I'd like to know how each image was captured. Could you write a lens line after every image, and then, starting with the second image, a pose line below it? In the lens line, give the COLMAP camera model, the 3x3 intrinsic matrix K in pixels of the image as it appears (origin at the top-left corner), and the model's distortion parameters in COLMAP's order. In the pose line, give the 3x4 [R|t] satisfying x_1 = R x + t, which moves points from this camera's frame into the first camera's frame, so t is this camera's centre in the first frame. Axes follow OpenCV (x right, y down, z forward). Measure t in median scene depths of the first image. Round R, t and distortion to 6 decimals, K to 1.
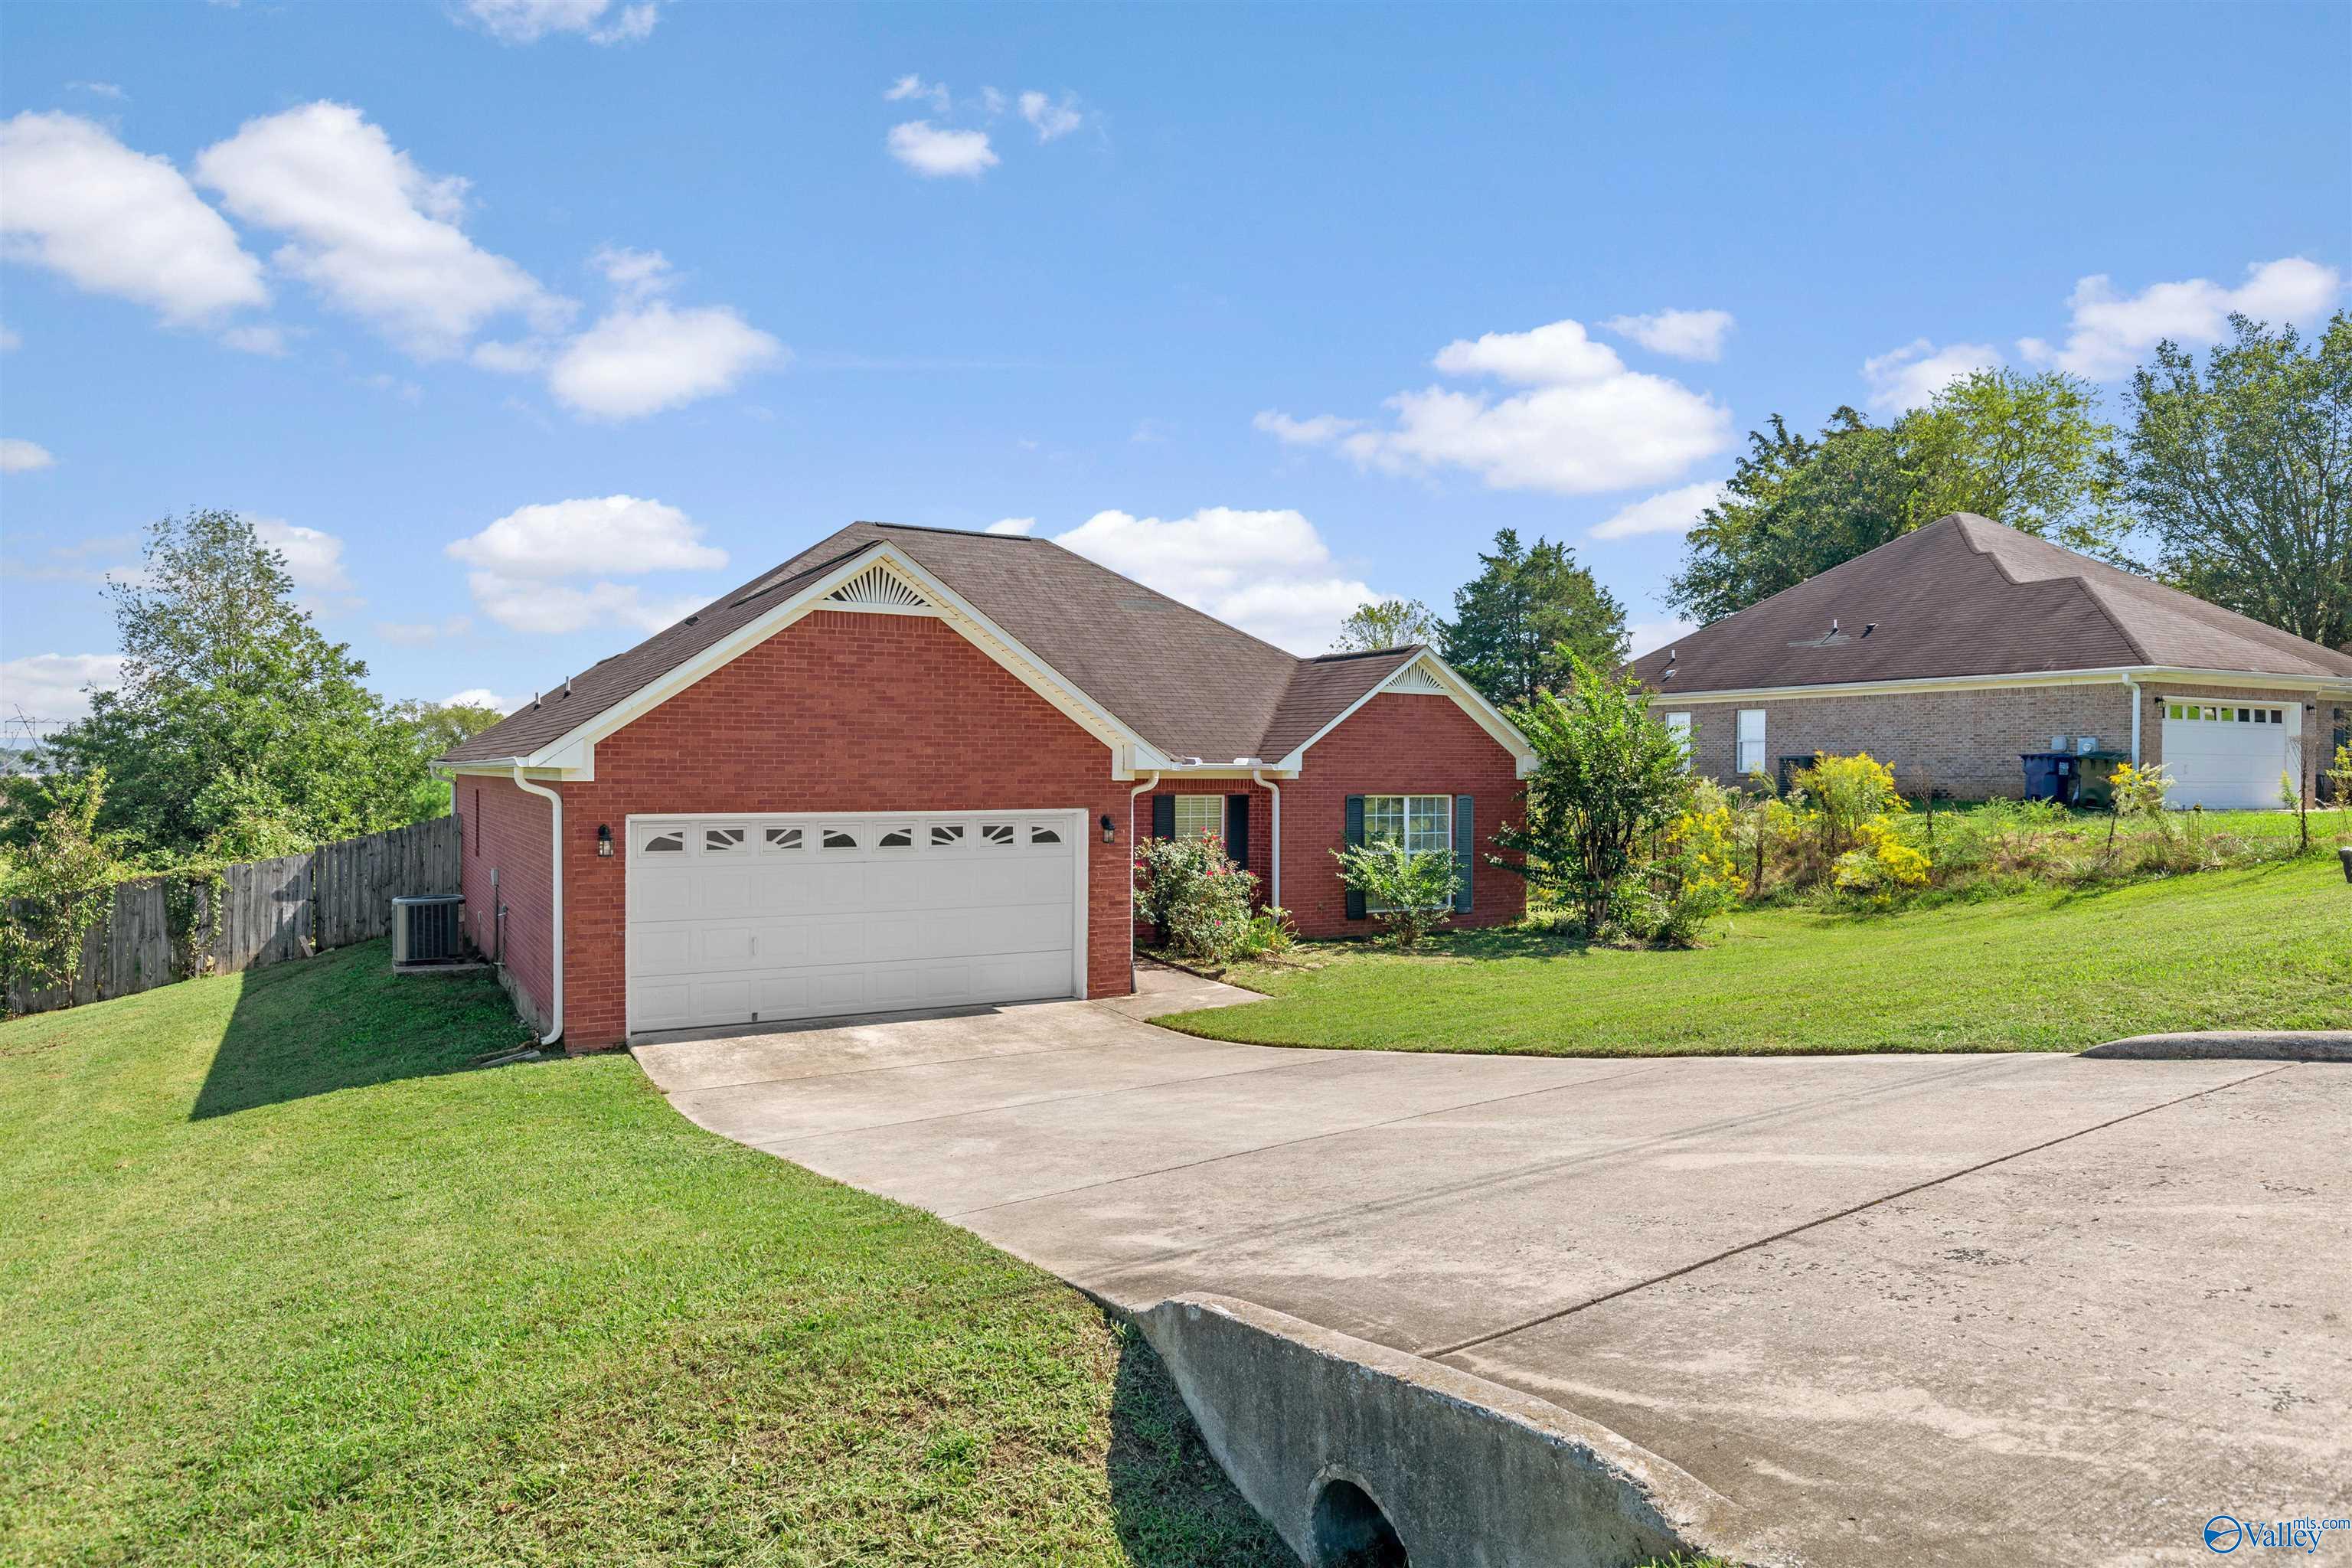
lens RADIAL K [[1464.3, 0, 1187.3], [0, 1464.3, 765.3], [0, 0, 1]] dist [-0.003260, -0.000121]
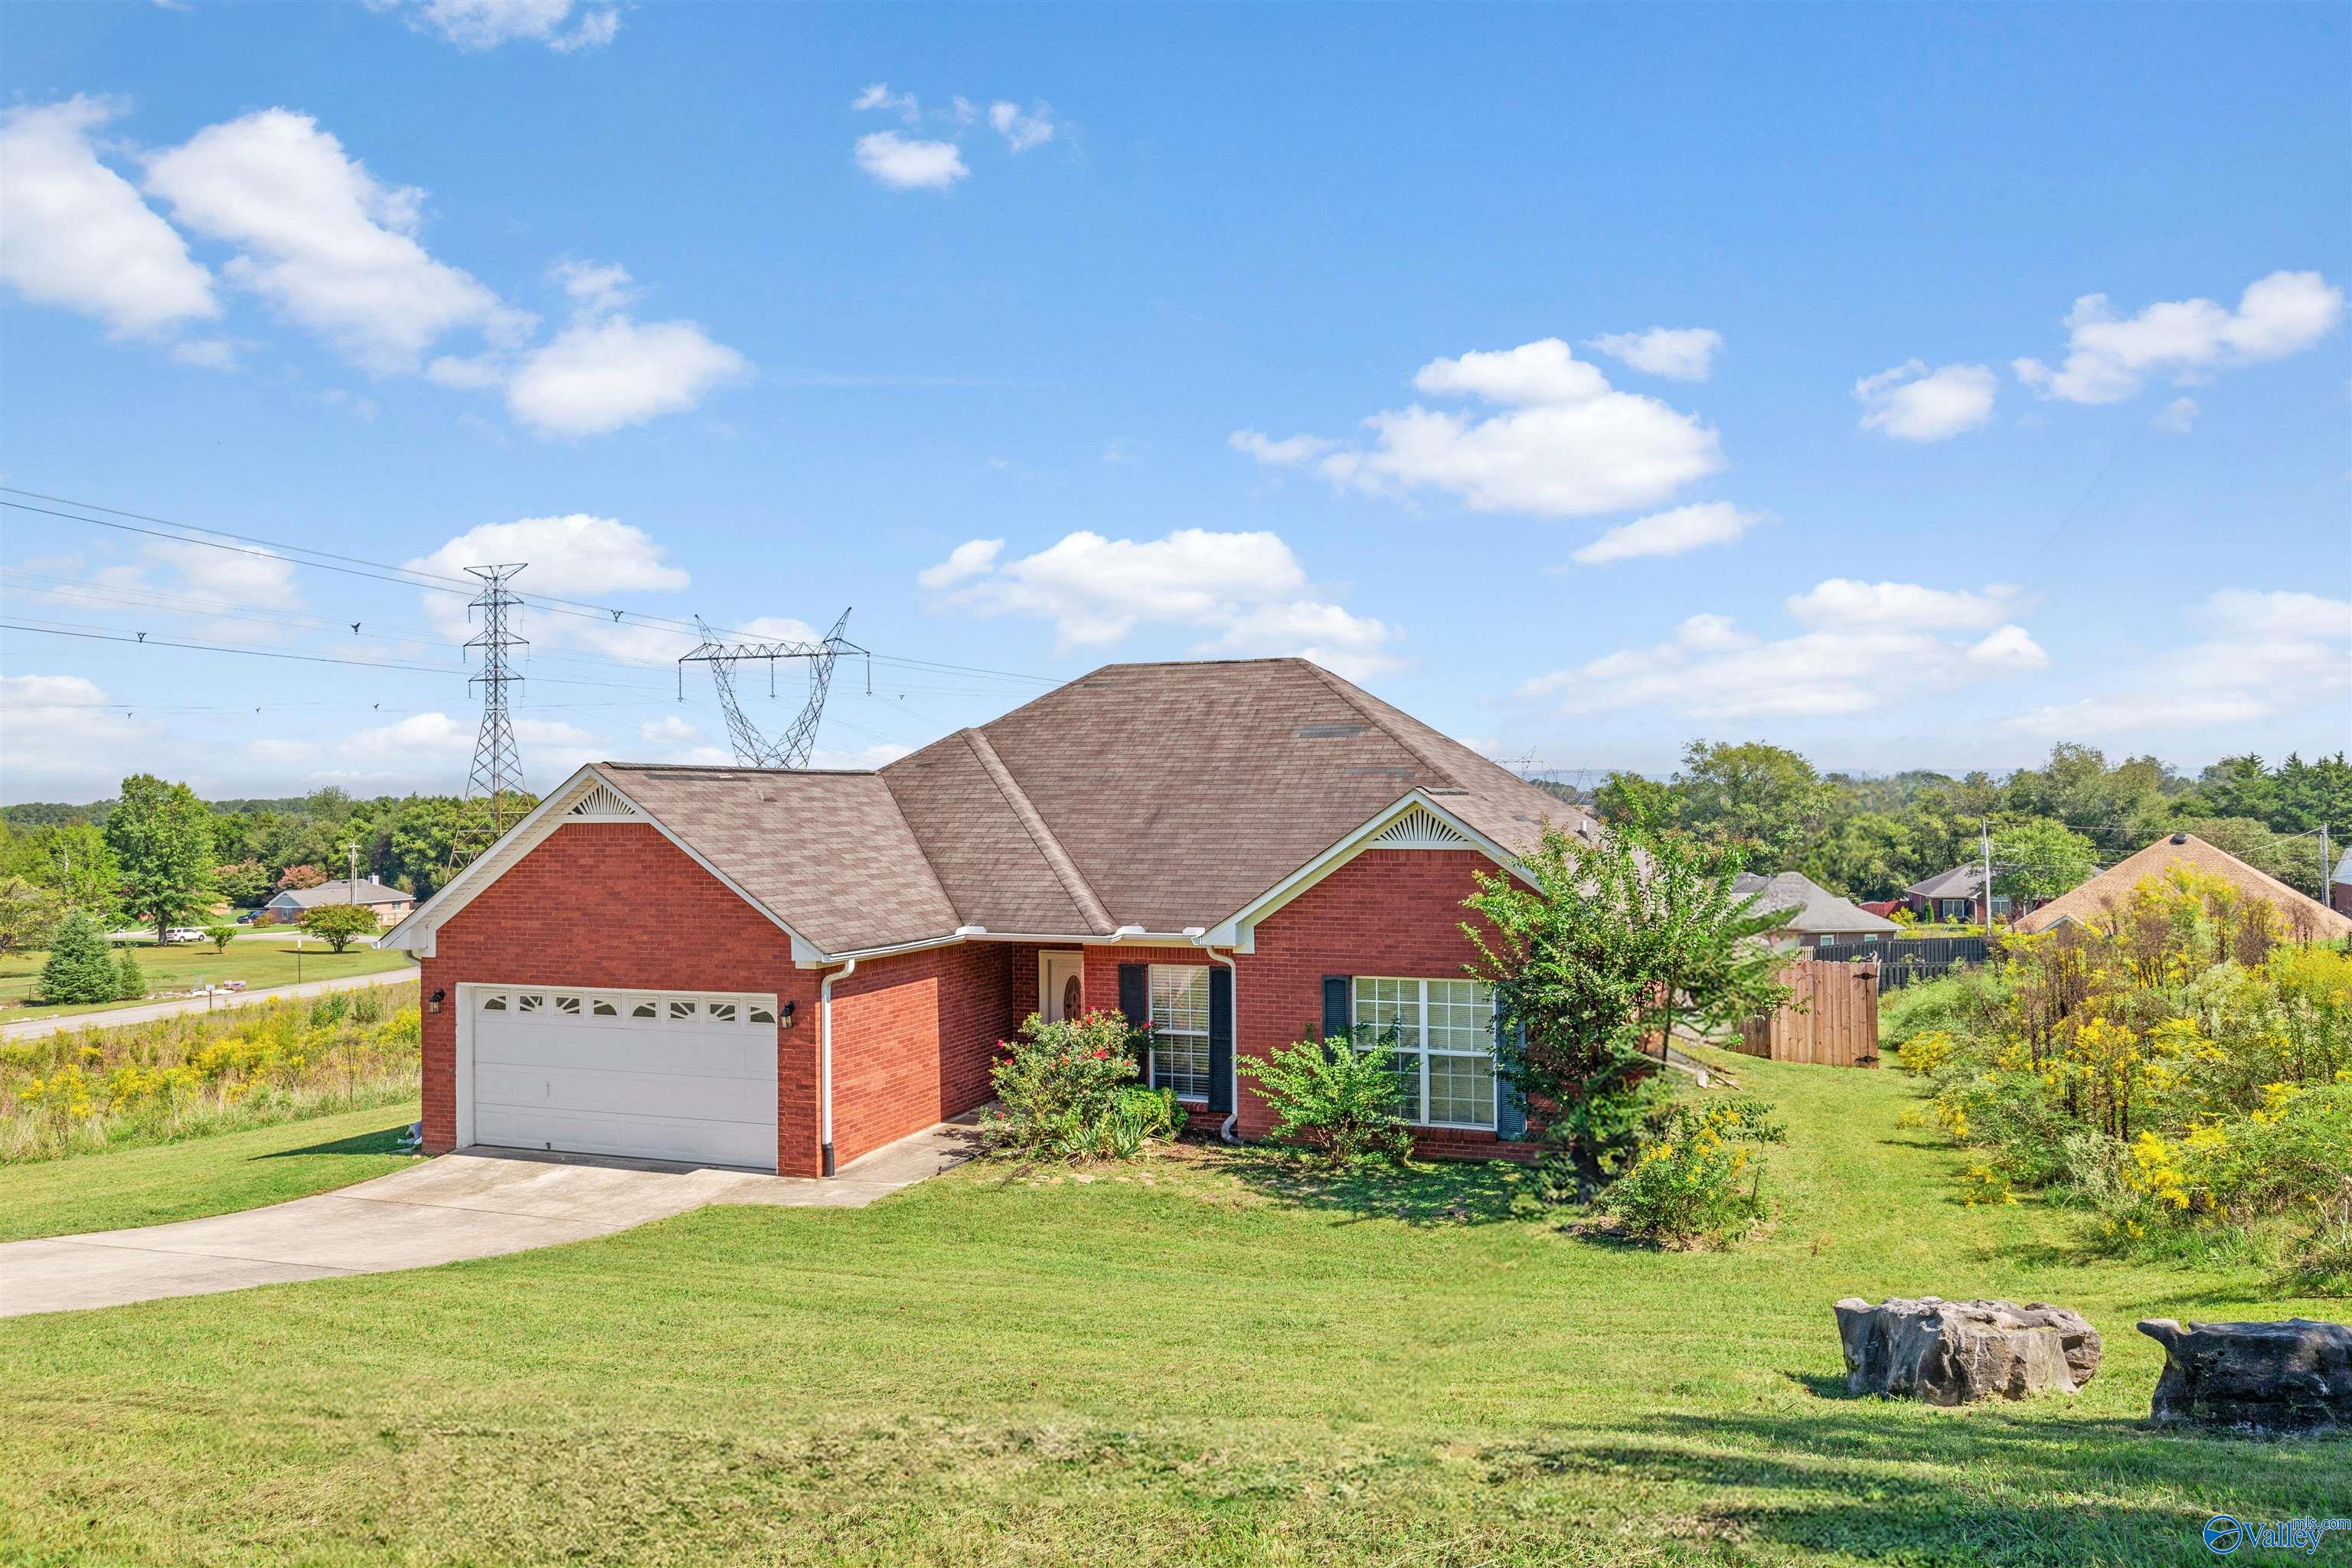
lens RADIAL K [[1640.3, 0, 1176.0], [0, 1640.3, 784.0], [0, 0, 1]] dist [0.001850, -0.000624]
pose [[0.629305, -0.018251, -0.776944, 1.085363], [0.015731, 0.999819, -0.010745, -0.109777], [0.777000, -0.005461, 0.629477, 0.502884]]
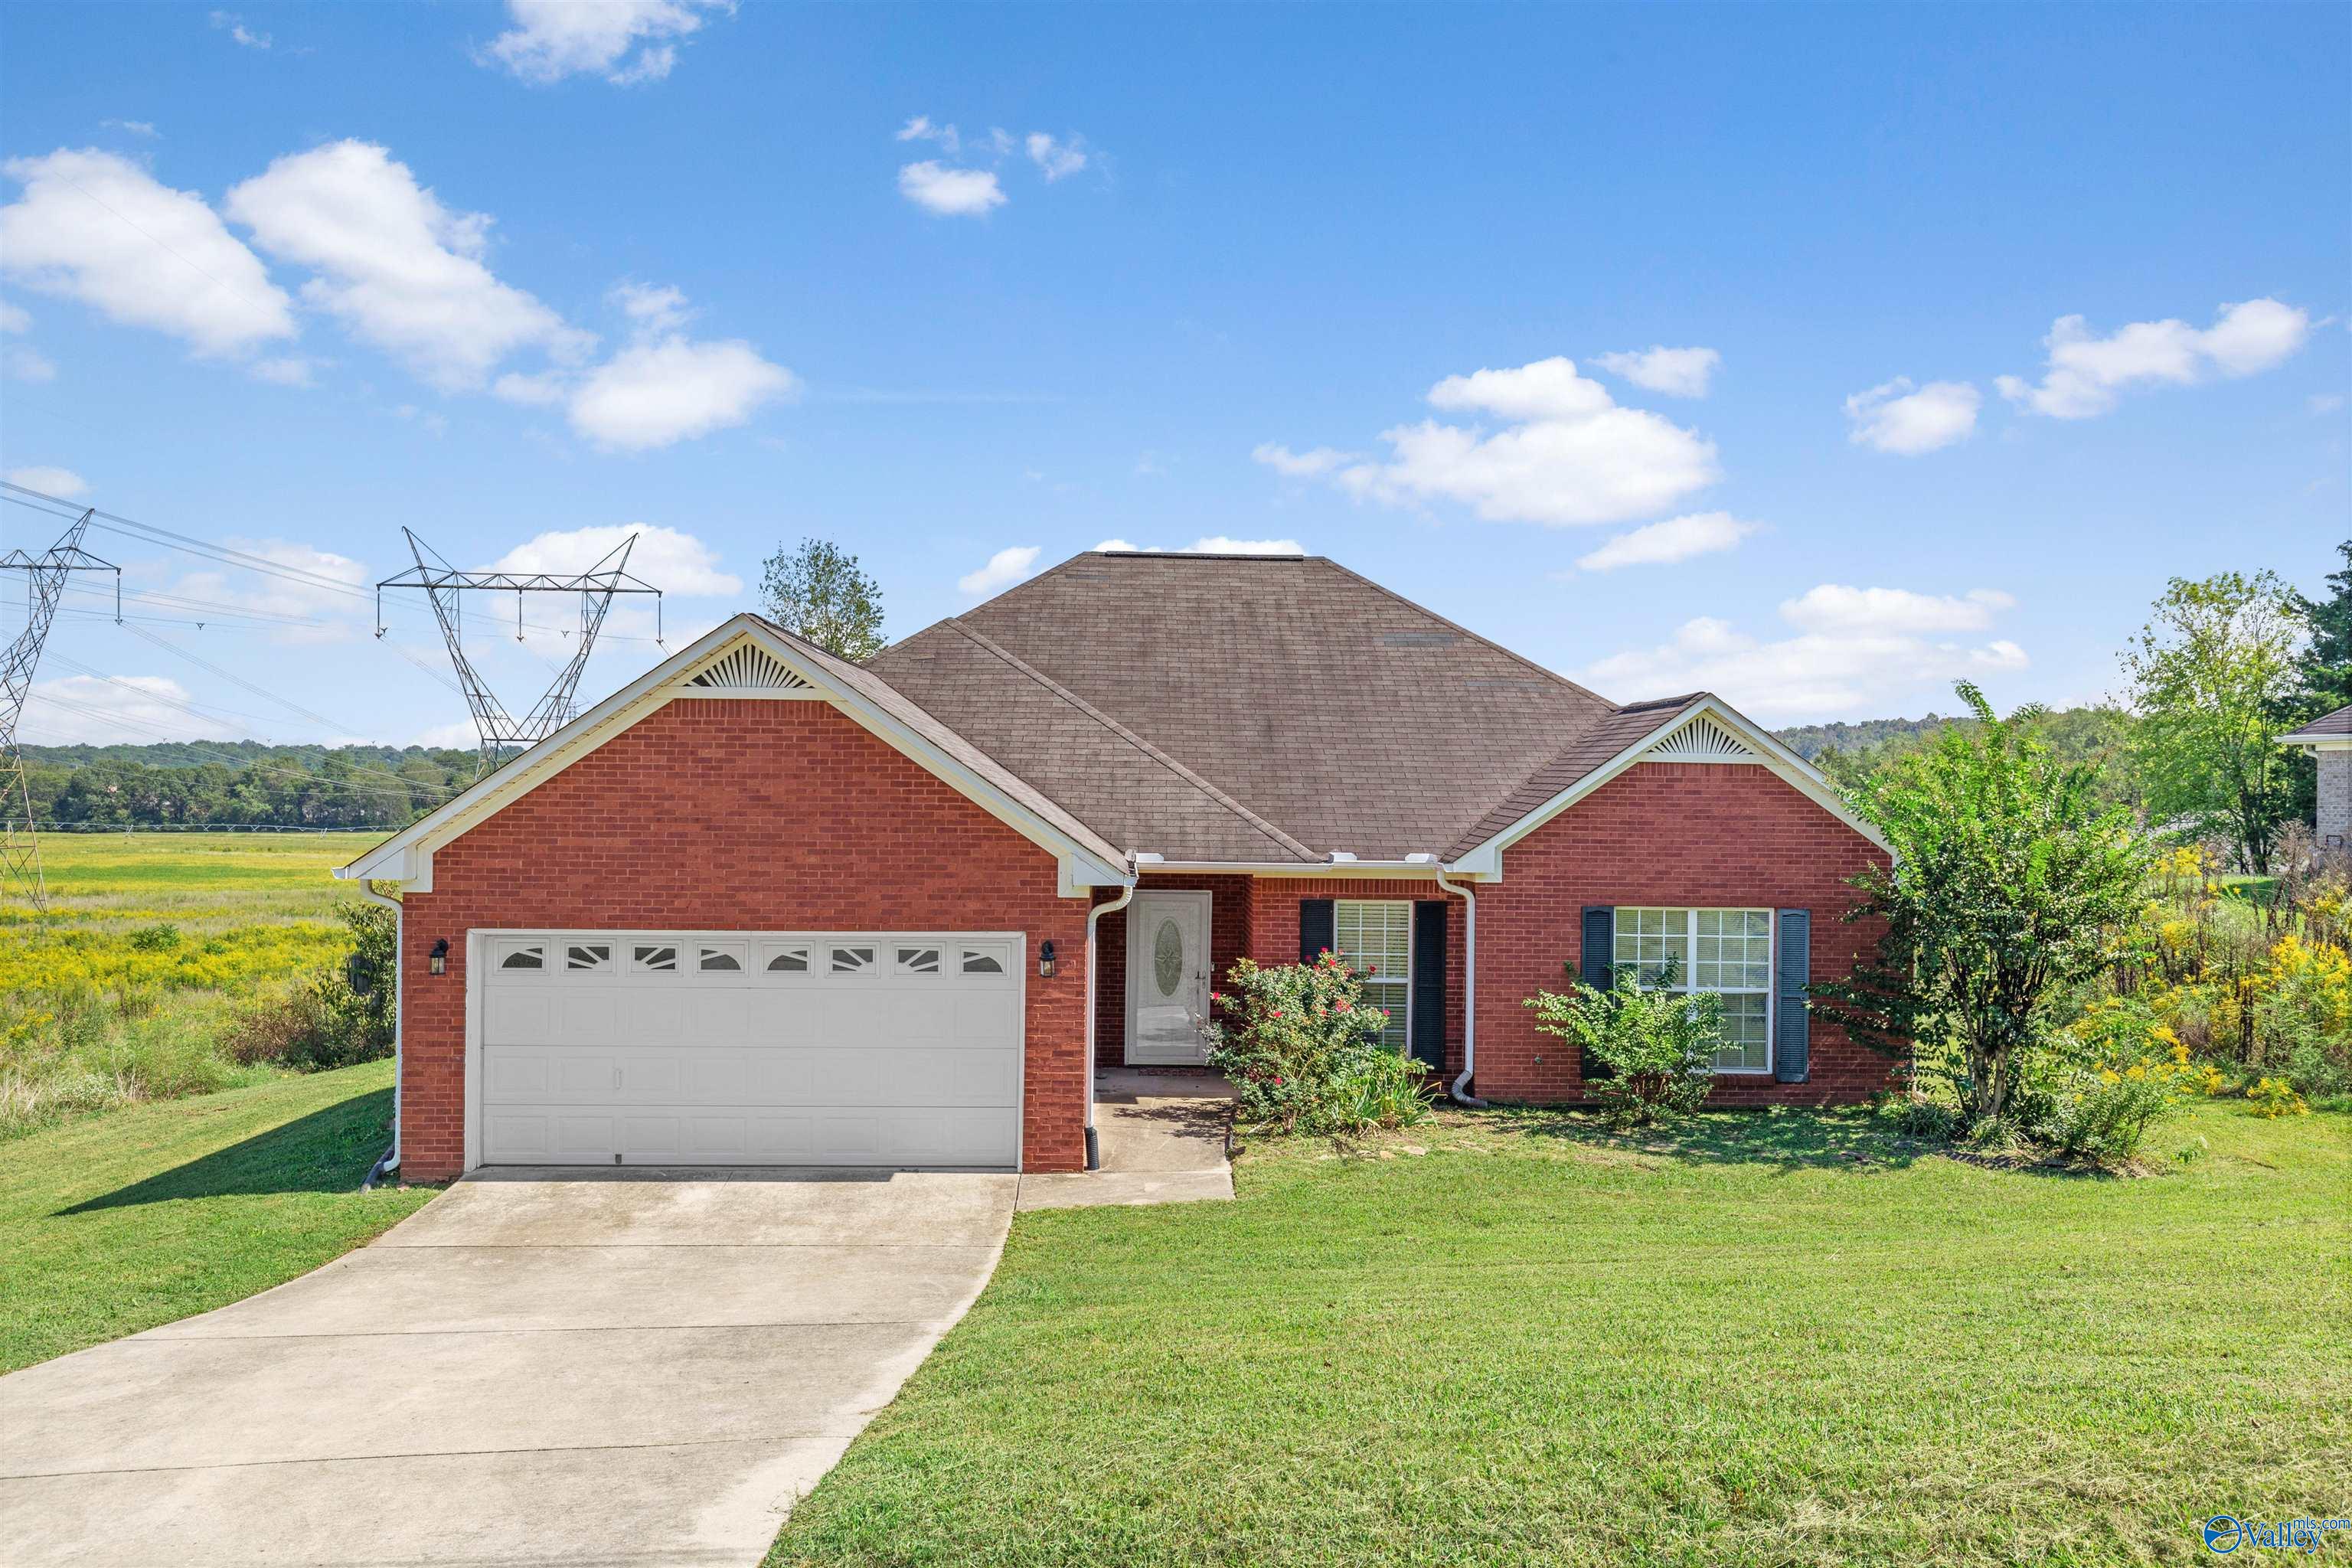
lens RADIAL K [[1774.2, 0, 1176.0], [0, 1774.2, 784.0], [0, 0, 1]] dist [0.005369, 0.001692]
pose [[0.882353, 0.005806, -0.470553, 0.478774], [-0.005967, 0.999982, 0.001149, -0.054984], [0.470551, 0.001793, 0.882371, 0.198579]]
